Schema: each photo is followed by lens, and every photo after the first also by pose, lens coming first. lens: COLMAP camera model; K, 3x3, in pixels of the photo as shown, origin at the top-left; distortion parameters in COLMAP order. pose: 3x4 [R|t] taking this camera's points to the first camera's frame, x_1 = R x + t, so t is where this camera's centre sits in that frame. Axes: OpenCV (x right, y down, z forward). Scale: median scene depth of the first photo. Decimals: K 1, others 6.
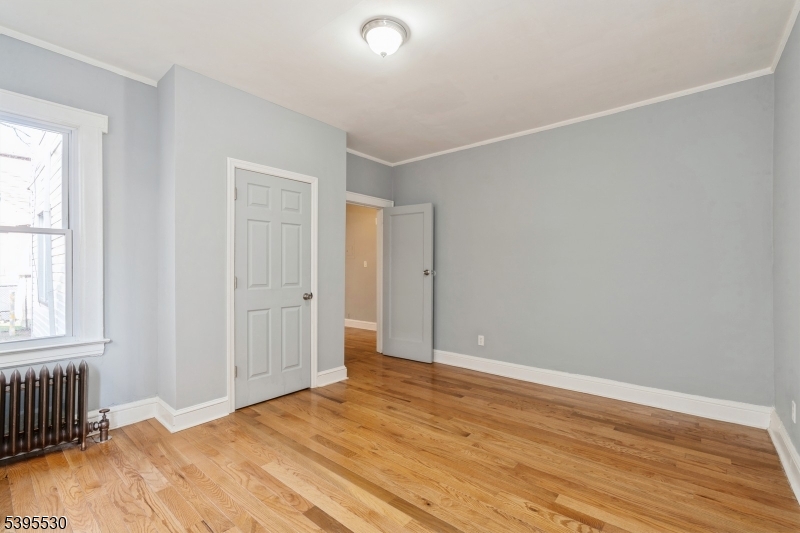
lens RADIAL K [[364.1, 0, 399.7], [0, 364.1, 263.1], [0, 0, 1]] dist [-0.011555, 0.000568]
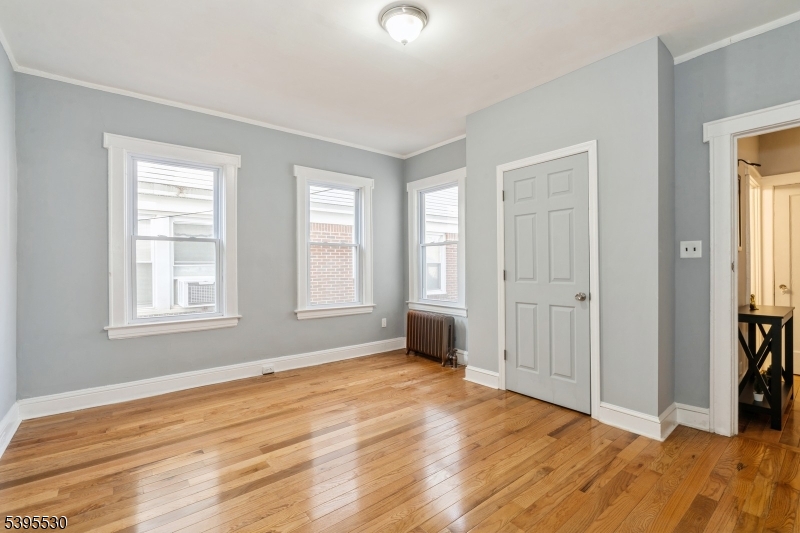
lens RADIAL K [[364.1, 0, 399.7], [0, 364.1, 263.1], [0, 0, 1]] dist [-0.011555, 0.000568]
pose [[-0.207275, -0.007044, -0.978257, 0.683703], [0.018176, 0.999774, -0.011051, 0.022949], [0.978114, -0.020071, -0.207100, 0.887680]]
